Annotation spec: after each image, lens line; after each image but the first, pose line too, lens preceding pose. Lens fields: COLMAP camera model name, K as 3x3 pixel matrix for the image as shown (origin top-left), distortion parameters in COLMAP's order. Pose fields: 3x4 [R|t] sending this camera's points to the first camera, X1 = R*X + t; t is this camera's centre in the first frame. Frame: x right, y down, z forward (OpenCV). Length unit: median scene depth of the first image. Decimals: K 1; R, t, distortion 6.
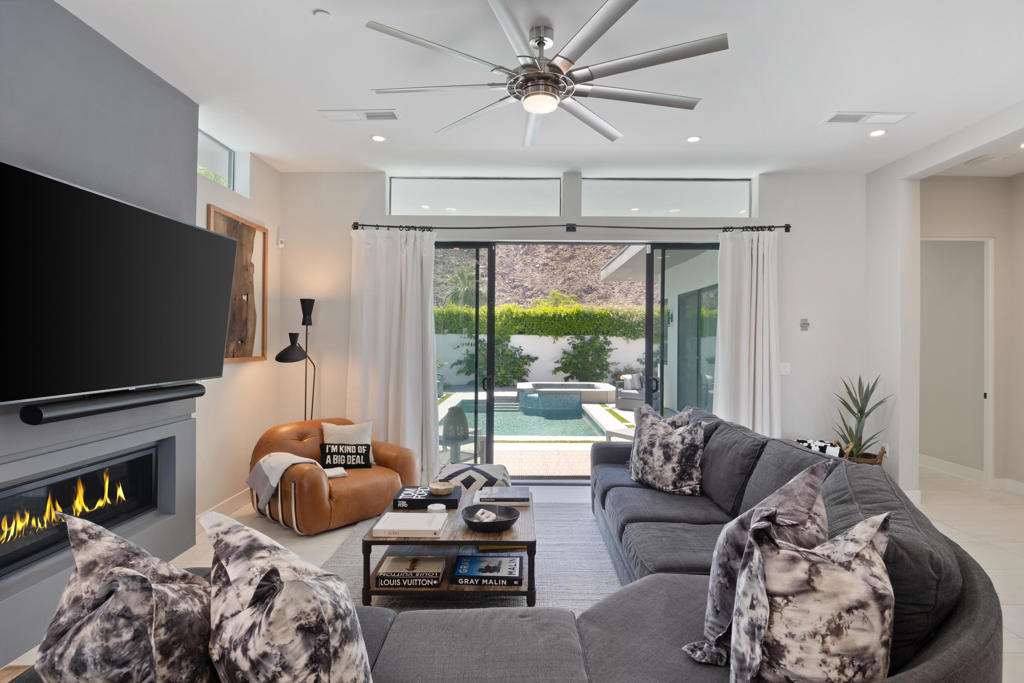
lens RADIAL K [[545.9, 0, 512.0], [0, 545.9, 341.5], [0, 0, 1]] dist [0.000550, 0.000065]
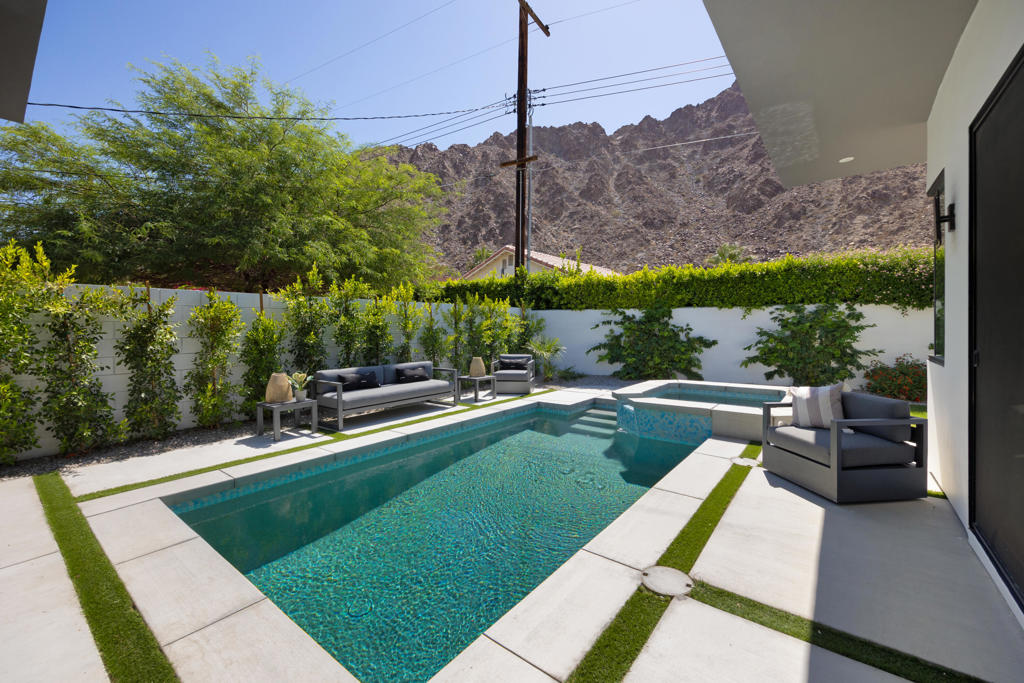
lens RADIAL K [[416.9, 0, 517.4], [0, 416.9, 330.2], [0, 0, 1]] dist [-0.000767, -0.000012]
pose [[0.792667, -0.009124, -0.609586, 0.163494], [0.013512, 0.999905, 0.002604, 0.011726], [0.609505, -0.010301, 0.792715, 0.447321]]
